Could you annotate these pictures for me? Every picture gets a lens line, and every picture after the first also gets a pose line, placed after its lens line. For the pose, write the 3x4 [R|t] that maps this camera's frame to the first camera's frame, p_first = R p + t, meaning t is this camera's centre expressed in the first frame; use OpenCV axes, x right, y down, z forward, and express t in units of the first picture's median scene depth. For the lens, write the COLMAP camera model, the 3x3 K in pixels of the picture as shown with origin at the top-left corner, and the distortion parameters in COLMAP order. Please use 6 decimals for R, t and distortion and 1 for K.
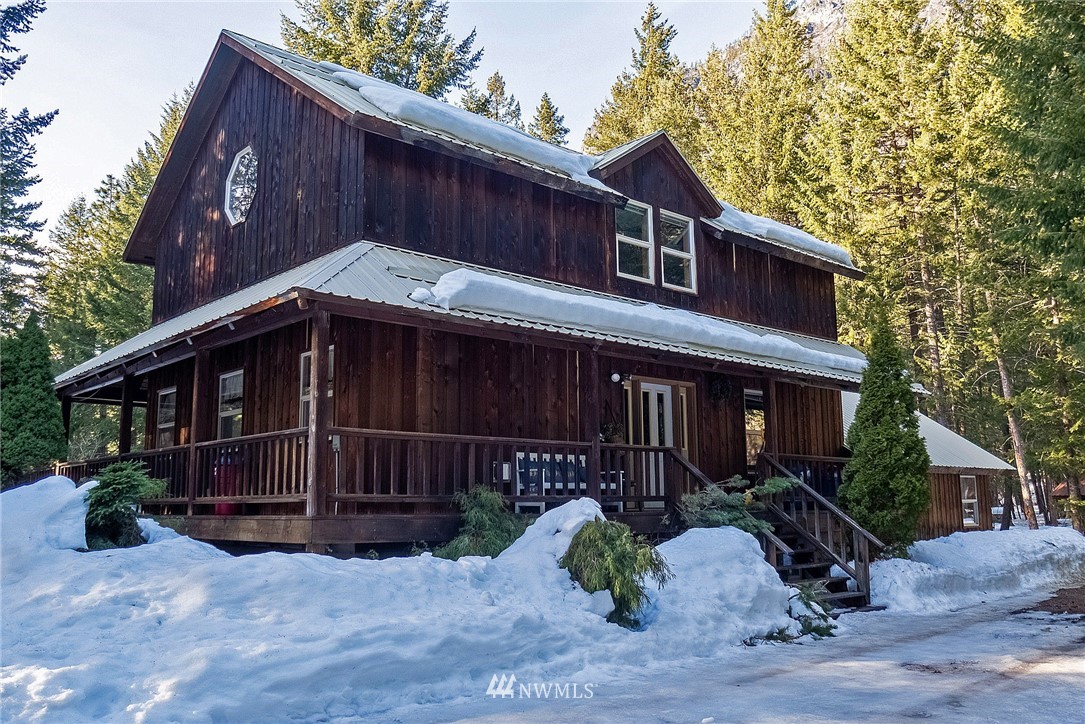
lens RADIAL K [[922.9, 0, 542.8], [0, 922.9, 362.9], [0, 0, 1]] dist [-0.012979, 0.008920]
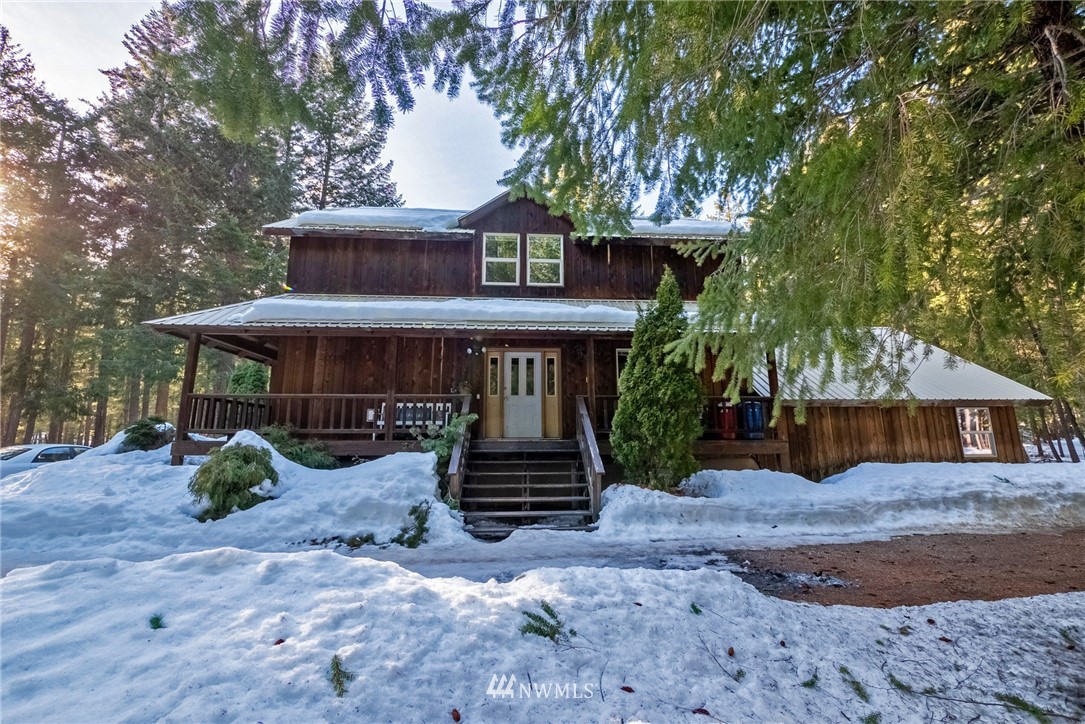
lens RADIAL K [[452.8, 0, 542.4], [0, 452.8, 354.8], [0, 0, 1]] dist [-0.002310, -0.000053]
pose [[0.786234, -0.106555, -0.608673, 0.588654], [0.093020, 0.994205, -0.053891, 0.069033], [0.610888, -0.014247, 0.791589, 0.454773]]
